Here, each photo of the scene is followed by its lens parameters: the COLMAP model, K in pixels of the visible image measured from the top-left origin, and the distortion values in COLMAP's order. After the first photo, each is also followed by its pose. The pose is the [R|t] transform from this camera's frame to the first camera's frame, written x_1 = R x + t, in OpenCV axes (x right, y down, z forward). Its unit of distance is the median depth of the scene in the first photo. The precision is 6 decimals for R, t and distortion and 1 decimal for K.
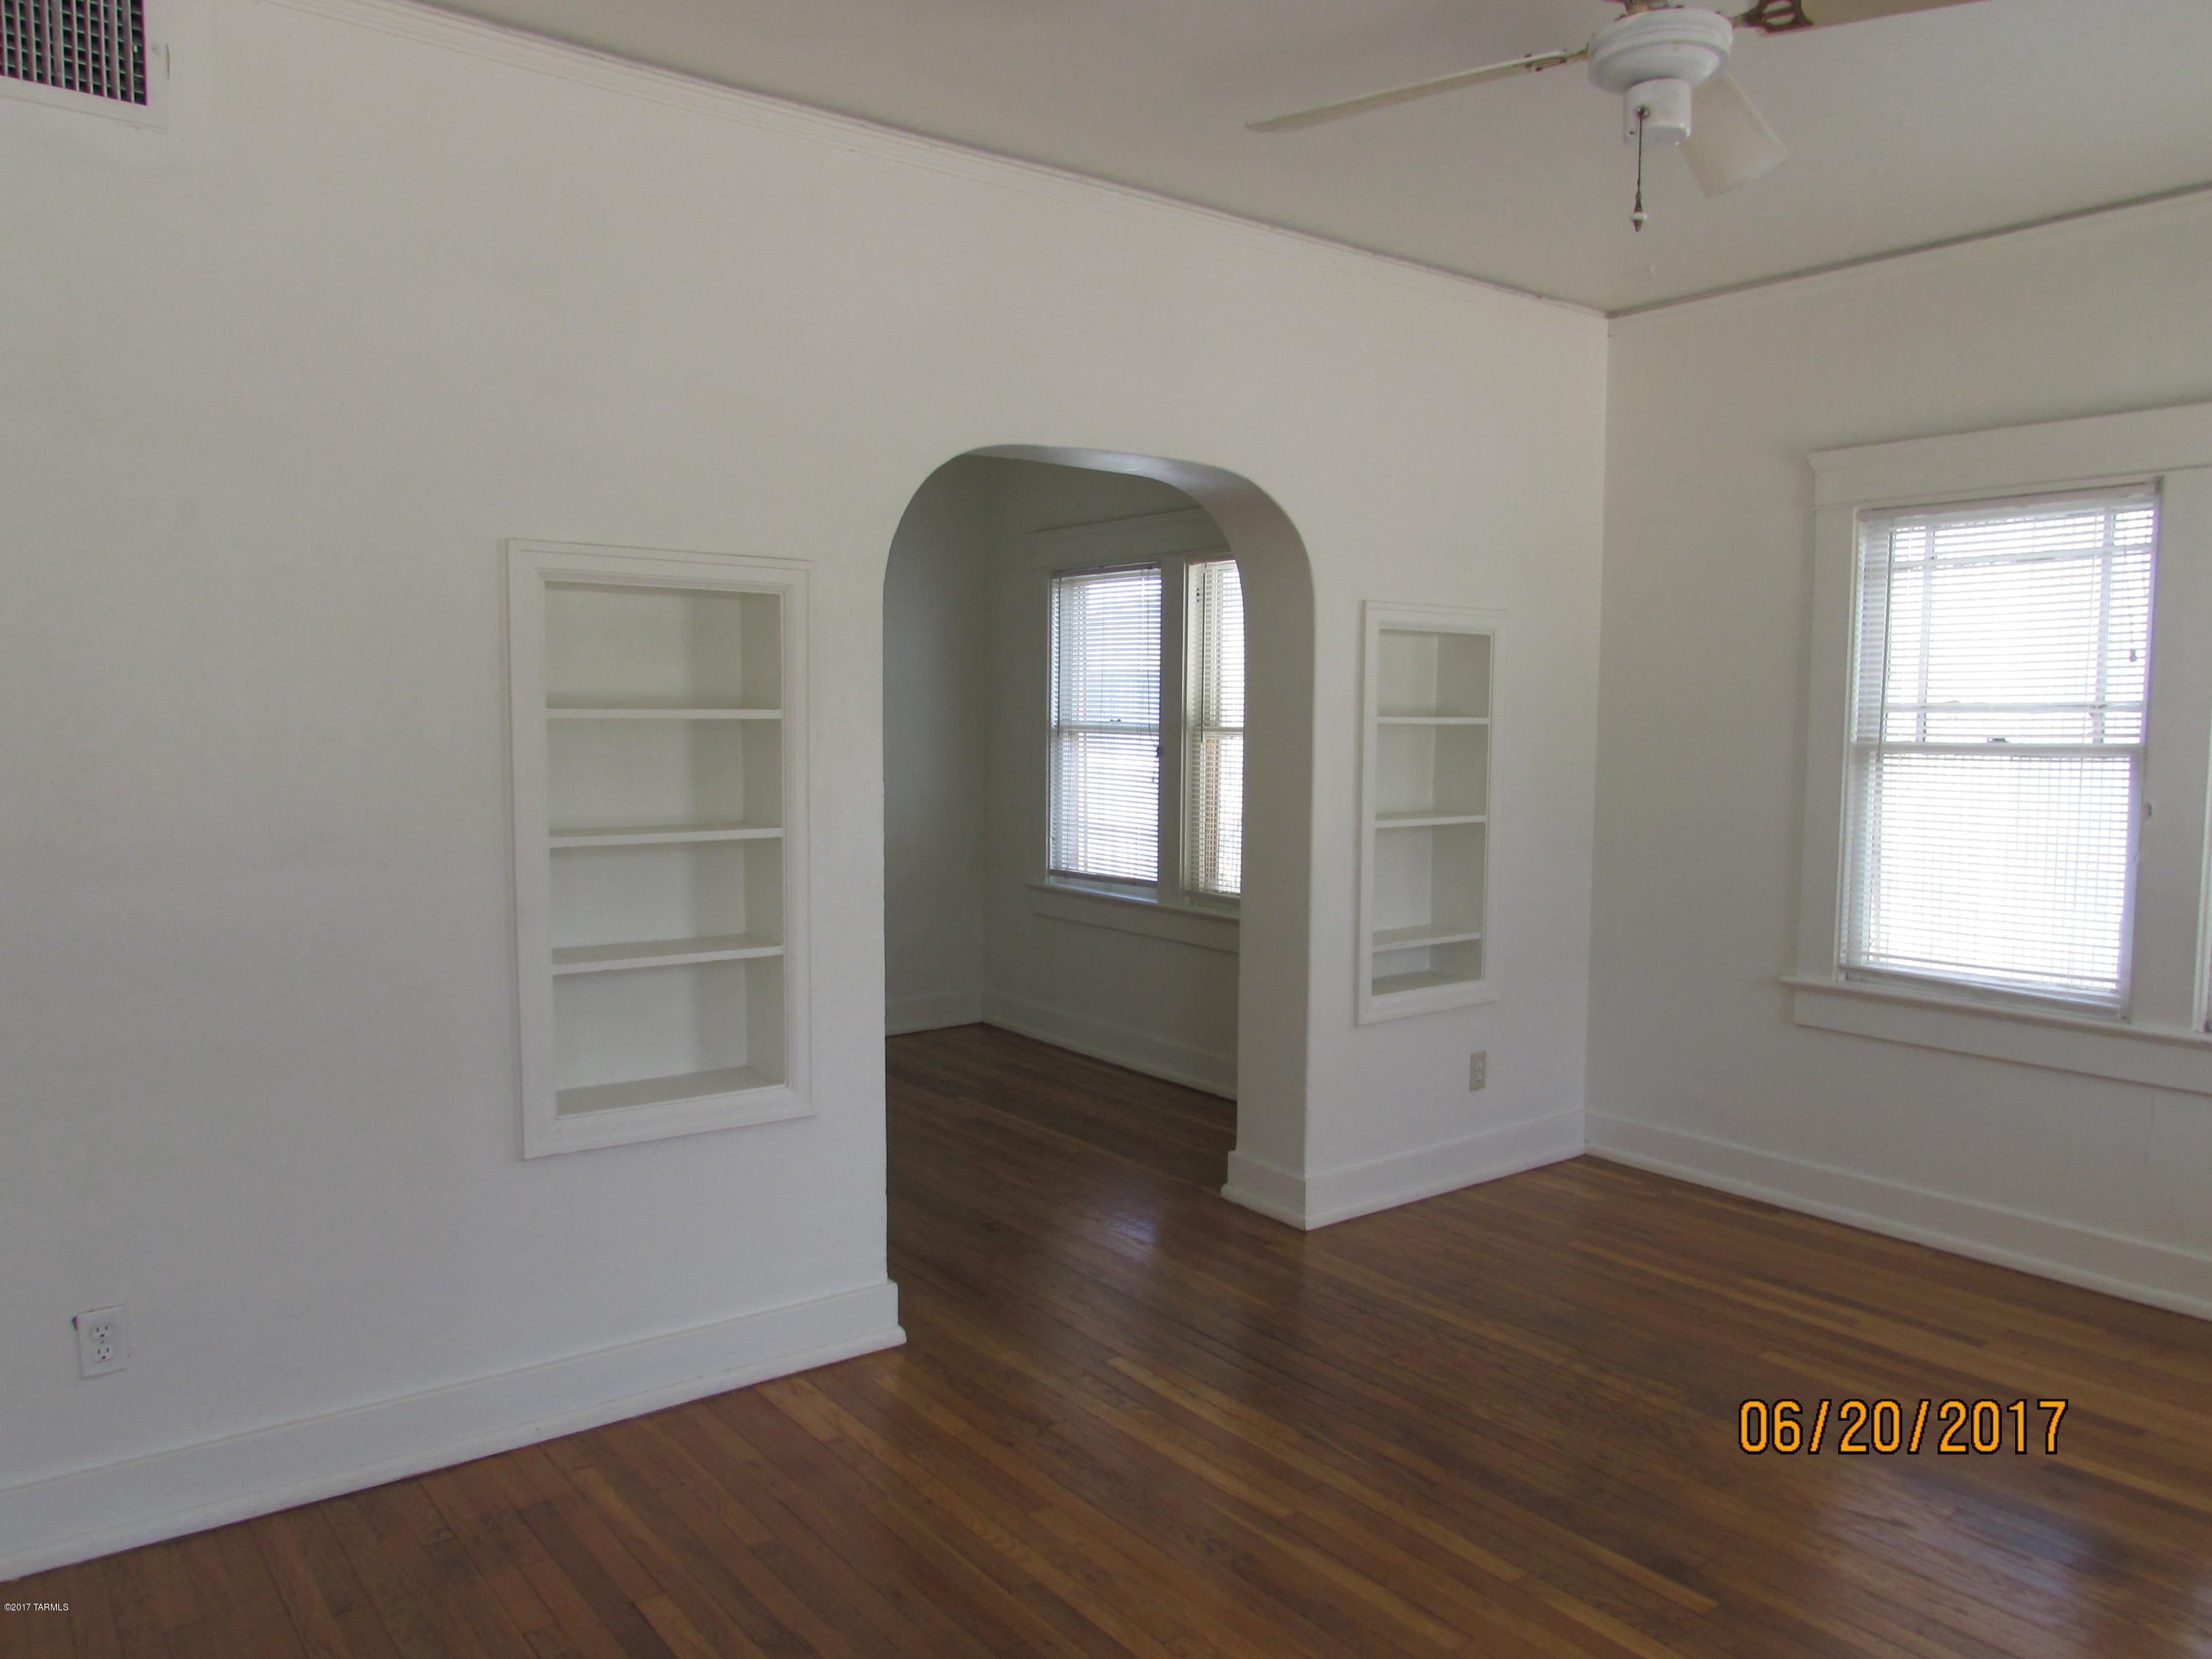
lens RADIAL K [[1561.9, 0, 1044.3], [0, 1561.9, 807.4], [0, 0, 1]] dist [-0.011008, -0.002020]
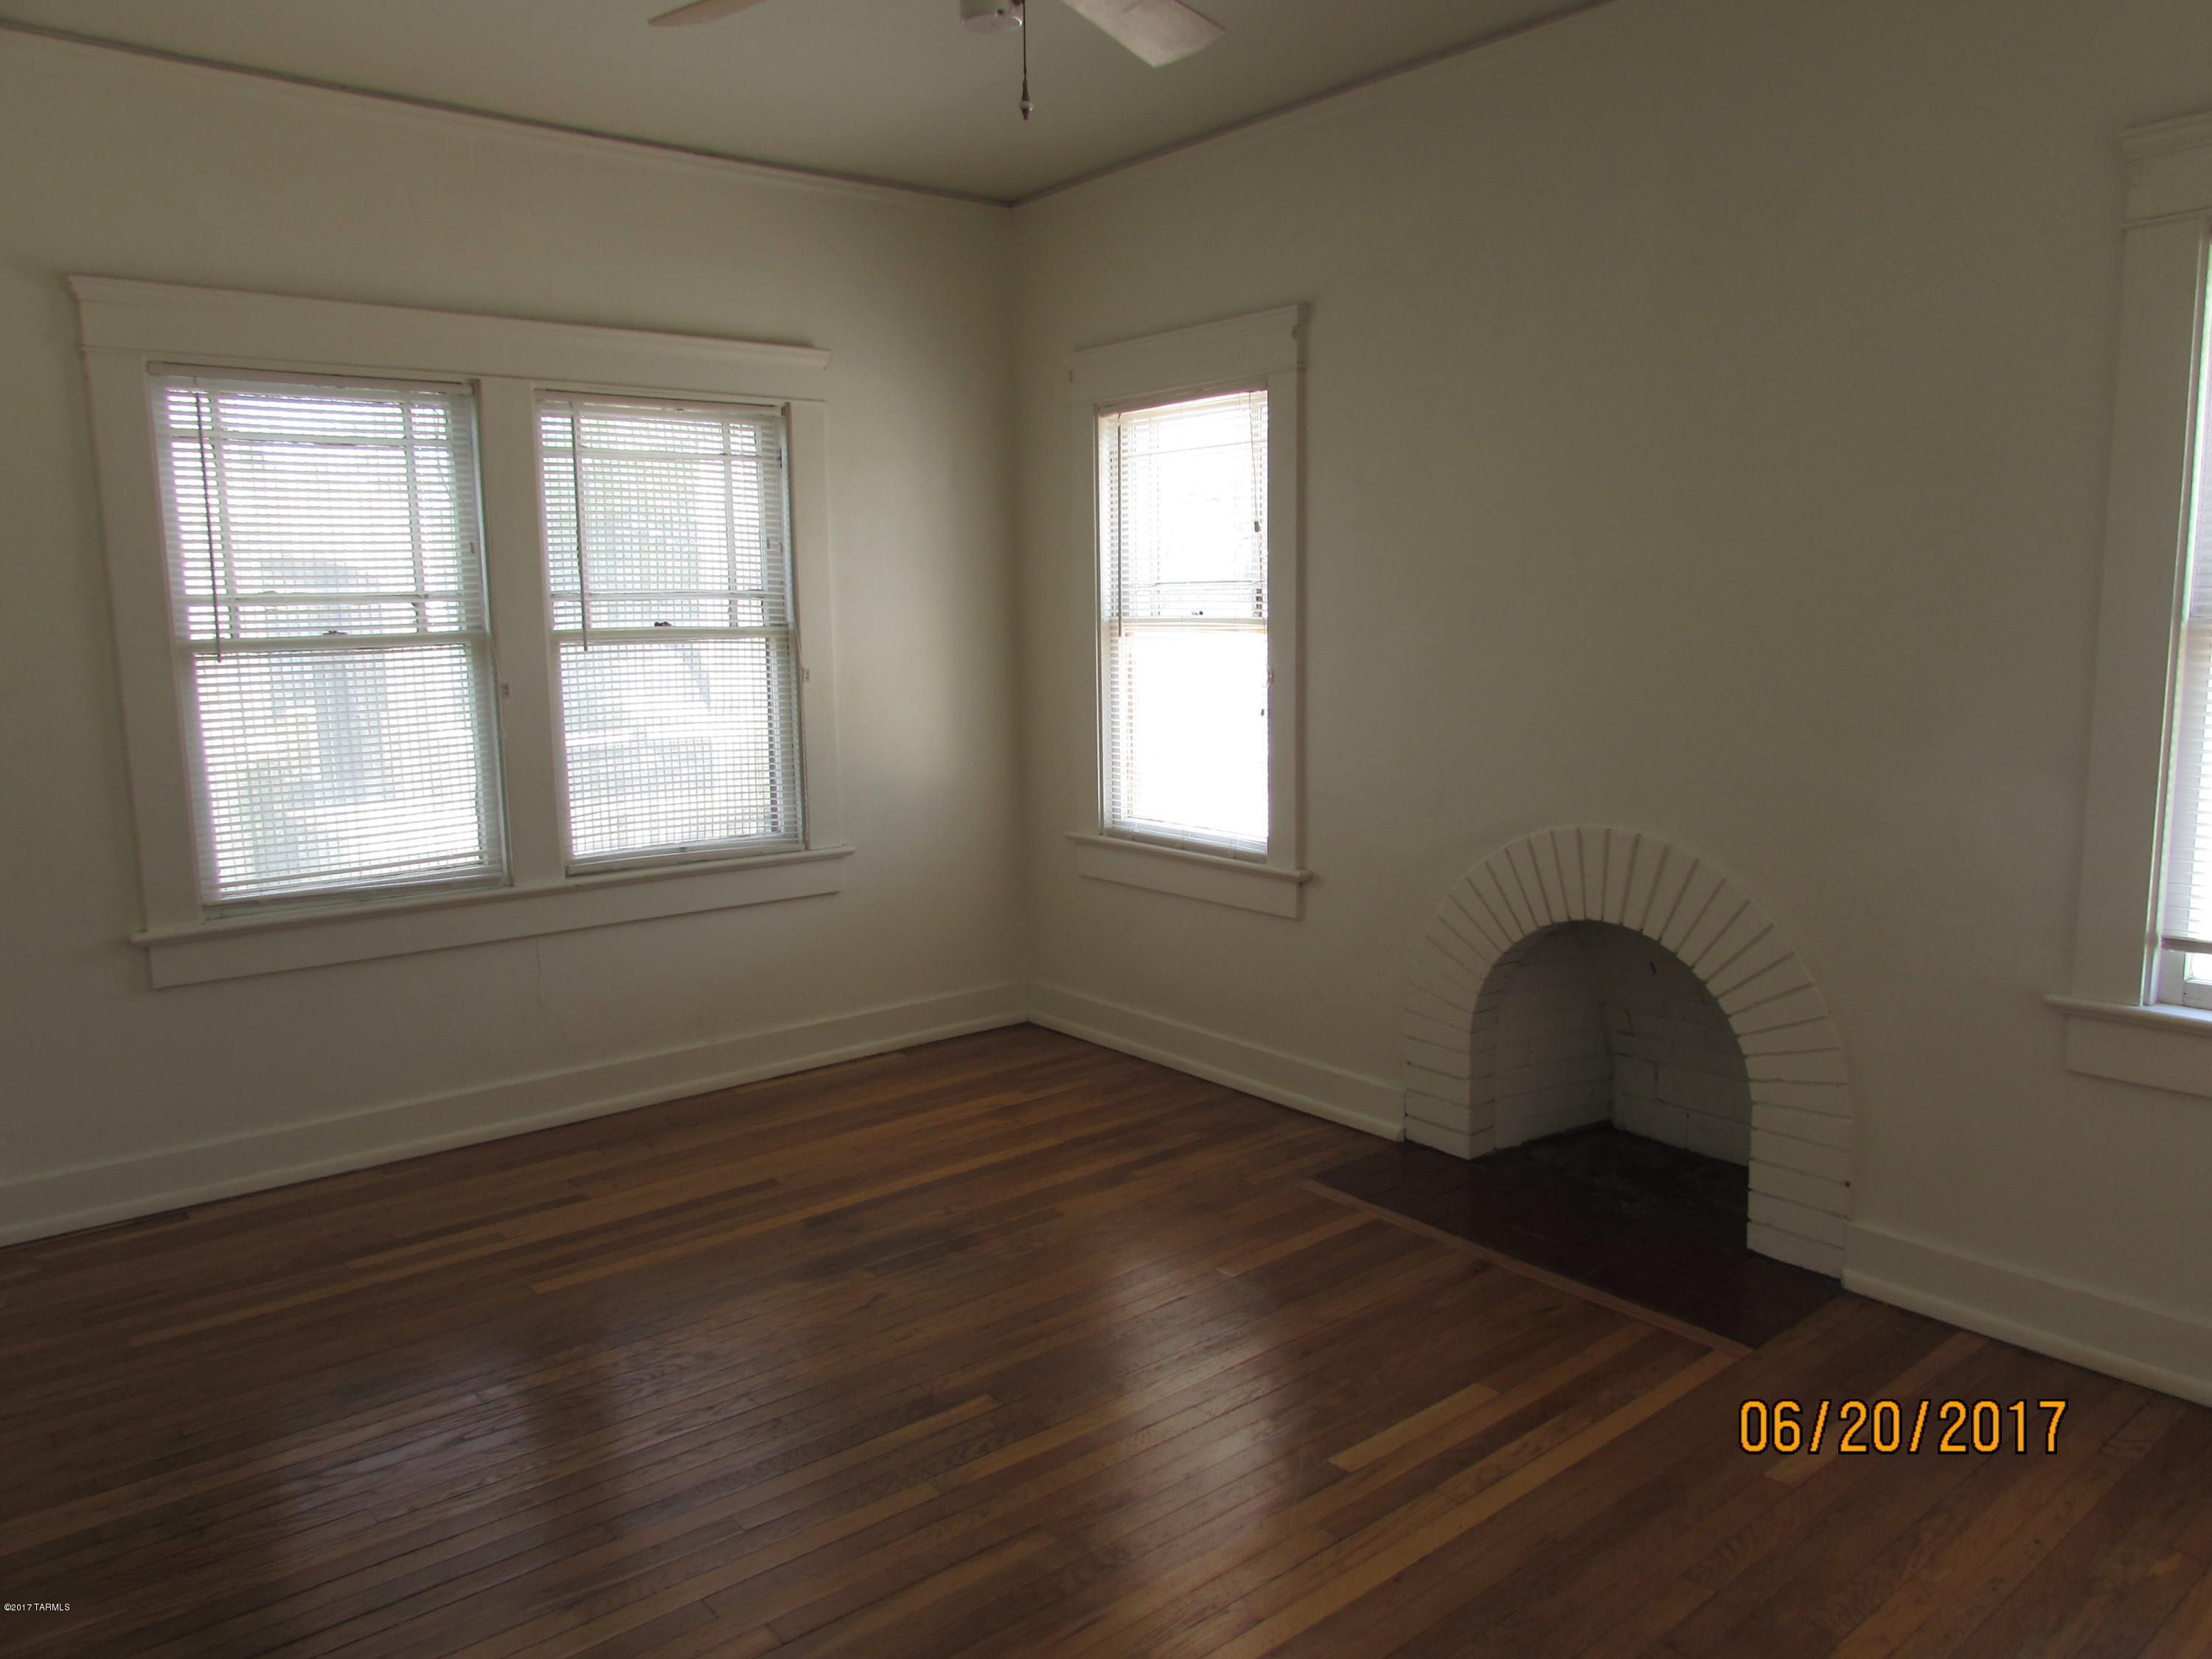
lens RADIAL K [[1628.9, 0, 1106.0], [0, 1628.9, 829.5], [0, 0, 1]] dist [-0.000279, -0.000079]
pose [[-0.062188, -0.143436, 0.987704, -0.445564], [0.075571, 0.986102, 0.147961, -0.038260], [-0.995199, 0.083843, -0.050484, 0.620205]]
